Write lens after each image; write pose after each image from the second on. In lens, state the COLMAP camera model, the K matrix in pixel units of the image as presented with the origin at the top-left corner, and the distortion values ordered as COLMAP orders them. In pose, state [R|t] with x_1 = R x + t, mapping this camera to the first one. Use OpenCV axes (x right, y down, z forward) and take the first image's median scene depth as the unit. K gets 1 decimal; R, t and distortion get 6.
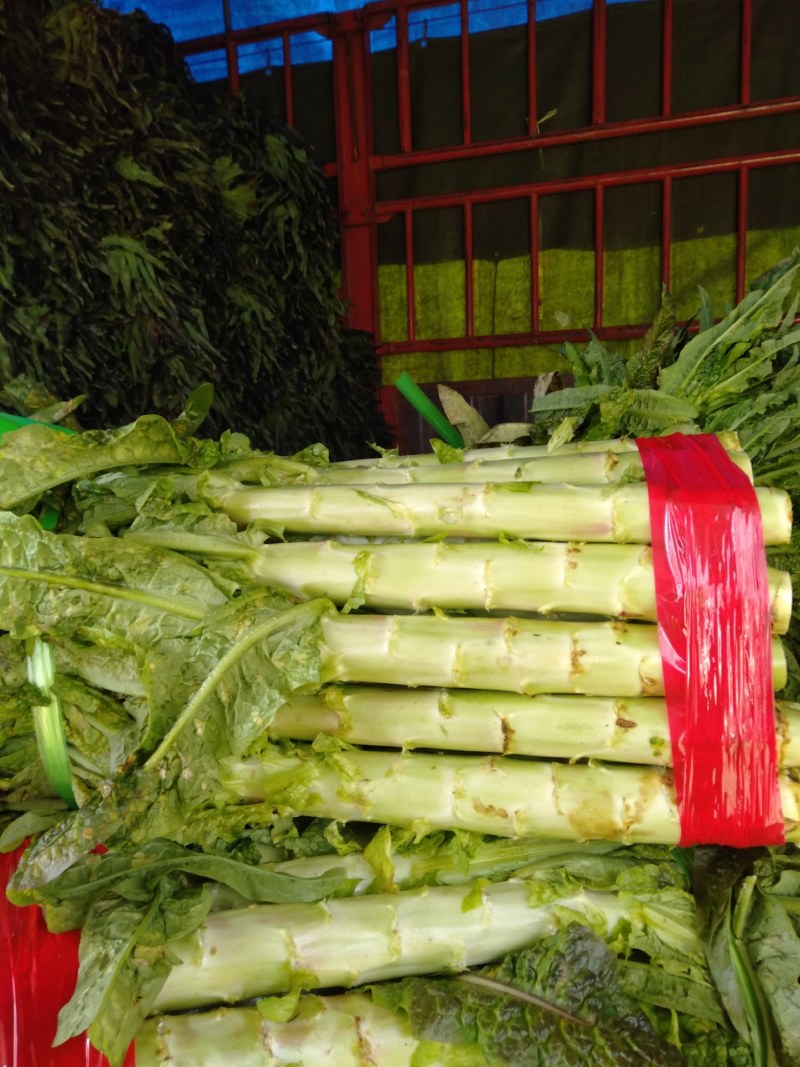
lens RADIAL K [[782.8, 0, 401.7], [0, 782.8, 536.8], [0, 0, 1]] dist [0.014076, 0.004290]
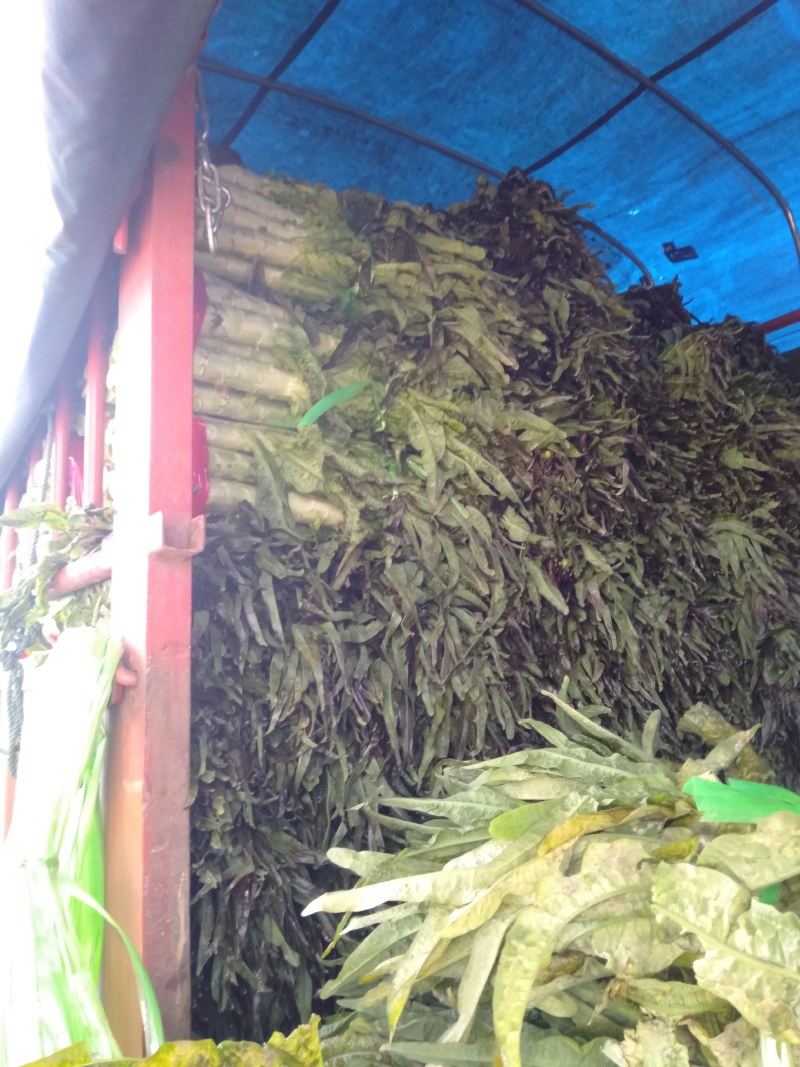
lens RADIAL K [[782.8, 0, 404.7], [0, 782.8, 529.4], [0, 0, 1]] dist [0.014076, 0.004290]
pose [[0.811327, -0.080599, -0.579010, -0.104087], [-0.073410, 0.968563, -0.237689, -0.091718], [0.579965, 0.235349, 0.779905, -0.072098]]
